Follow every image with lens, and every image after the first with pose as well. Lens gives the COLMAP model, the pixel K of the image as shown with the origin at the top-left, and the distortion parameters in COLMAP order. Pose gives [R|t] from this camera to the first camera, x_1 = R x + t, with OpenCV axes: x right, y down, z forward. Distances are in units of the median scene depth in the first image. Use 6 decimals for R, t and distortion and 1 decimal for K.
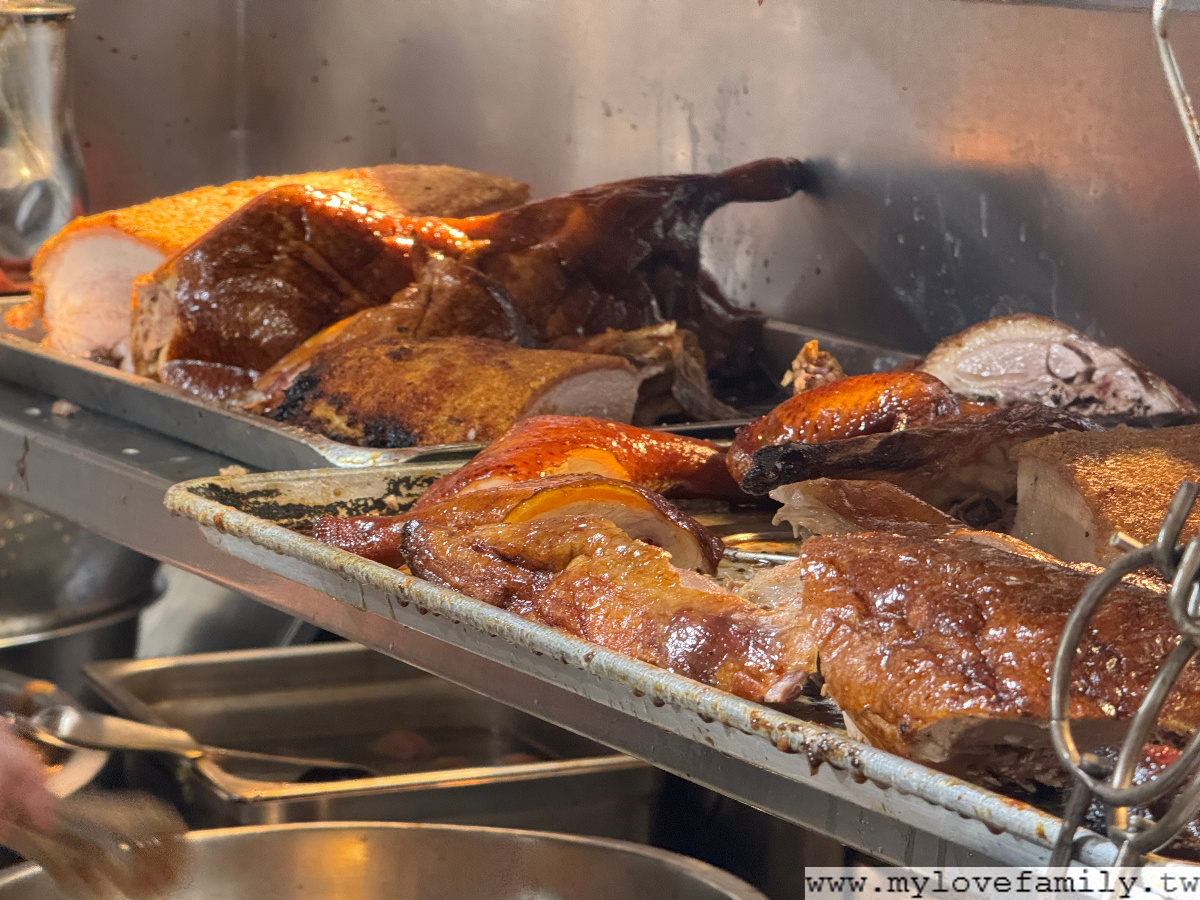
lens RADIAL K [[4333.6, 0, 600.0], [0, 4333.6, 450.0], [0, 0, 1]] dist [0.234132, 1.513264]
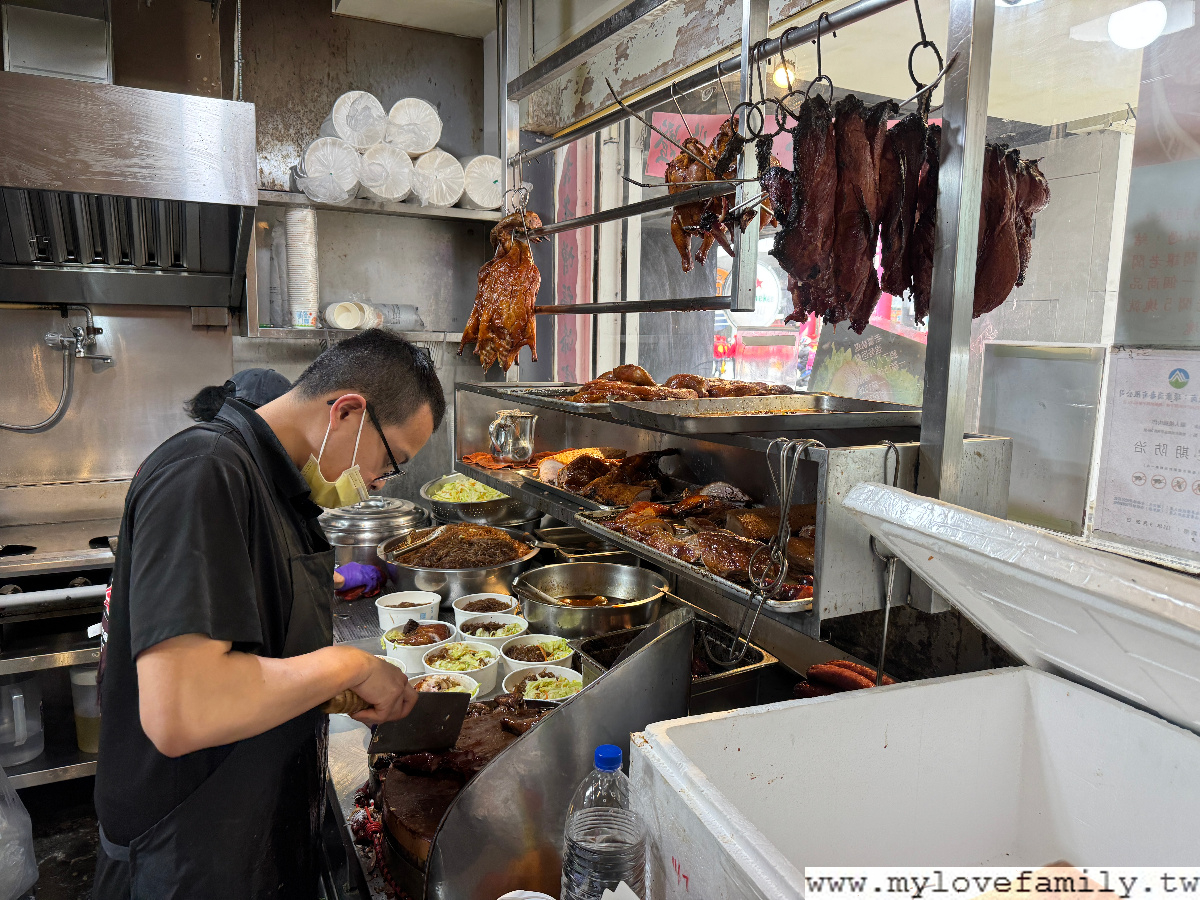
lens RADIAL K [[848.3, 0, 600.0], [0, 848.3, 450.0], [0, 0, 1]] dist [0.161489, -0.289481]
pose [[0.999881, 0.013318, 0.007842, -0.068836], [-0.013209, 0.999817, -0.013809, -0.054803], [-0.008024, 0.013704, 0.999874, -0.102250]]
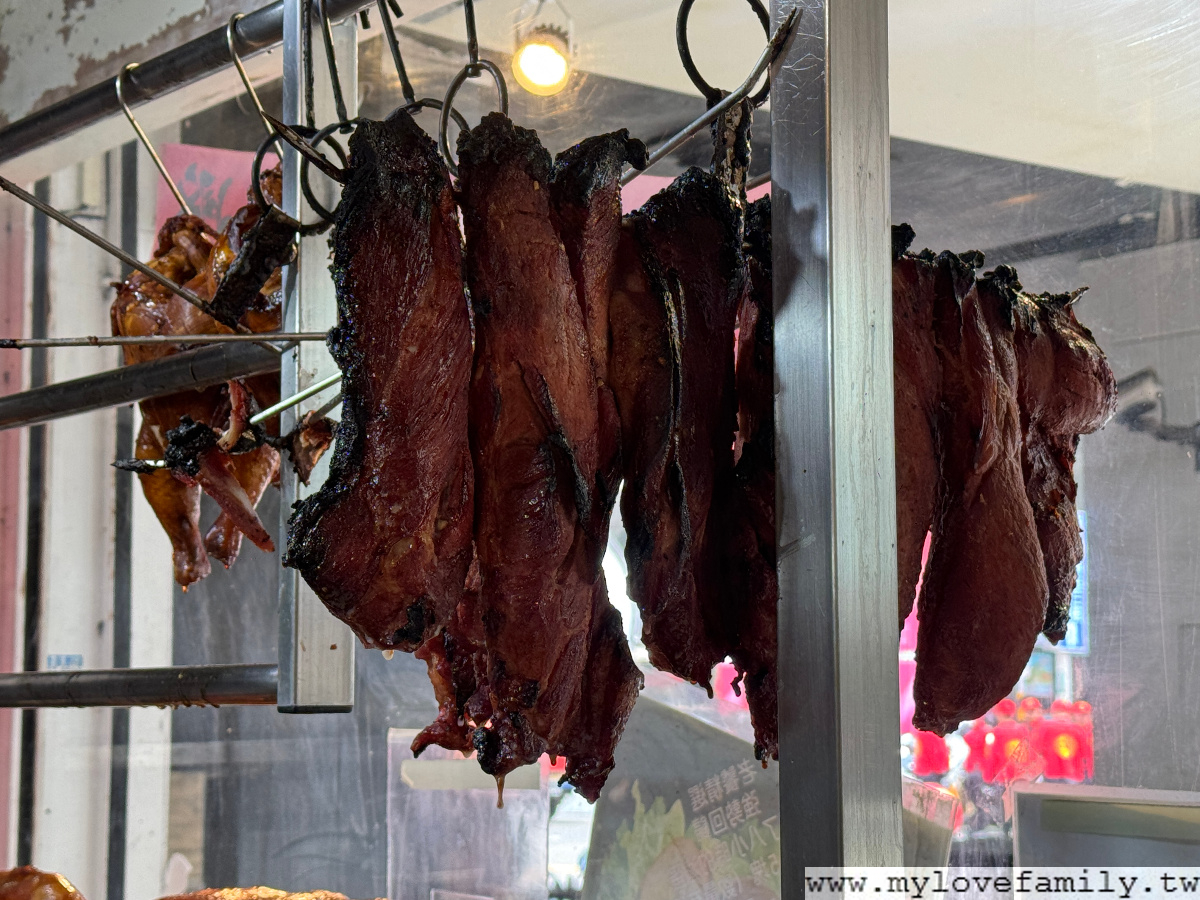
lens RADIAL K [[2318.4, 0, 600.0], [0, 2318.4, 450.0], [0, 0, 1]] dist [0.164967, 0.116582]
pose [[0.984600, 0.010427, 0.174510, 0.046215], [0.034165, 0.967496, -0.250569, -0.099287], [-0.171450, 0.252673, 0.952240, -0.008446]]
